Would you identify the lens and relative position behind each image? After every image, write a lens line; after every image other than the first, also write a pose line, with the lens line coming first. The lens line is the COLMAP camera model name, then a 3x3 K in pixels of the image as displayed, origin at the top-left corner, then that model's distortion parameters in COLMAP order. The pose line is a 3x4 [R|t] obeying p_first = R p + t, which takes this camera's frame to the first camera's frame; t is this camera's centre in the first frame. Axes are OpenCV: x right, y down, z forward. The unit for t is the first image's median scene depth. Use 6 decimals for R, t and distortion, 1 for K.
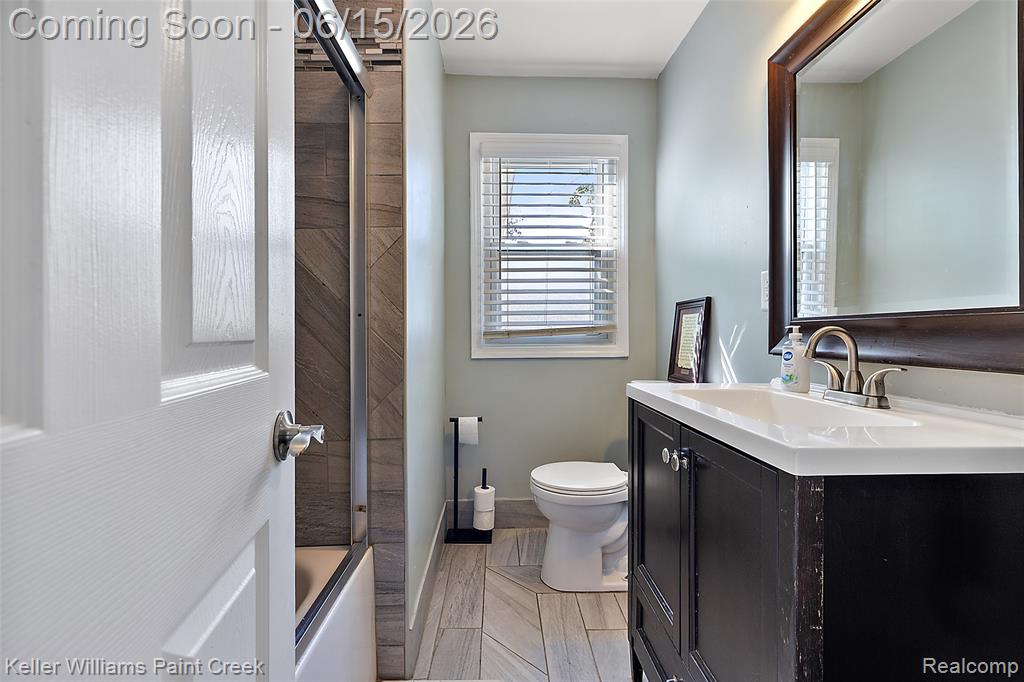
lens RADIAL K [[448.2, 0, 510.9], [0, 448.2, 336.5], [0, 0, 1]] dist [-0.000873, 0.000421]
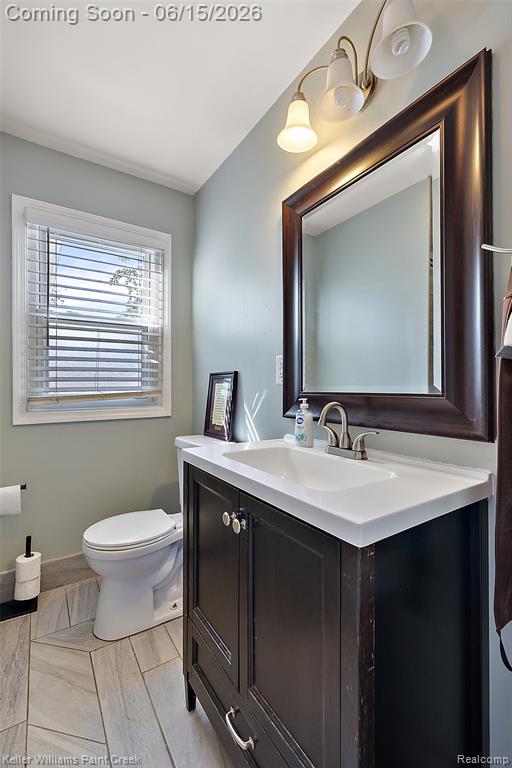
lens RADIAL K [[336.1, 0, 255.1], [0, 336.1, 385.7], [0, 0, 1]] dist [-0.000873, 0.000421]
pose [[0.856073, 0.001881, 0.516851, -0.018753], [0.003637, 0.999947, -0.009663, -0.036086], [-0.516842, 0.010152, 0.856021, 0.130700]]
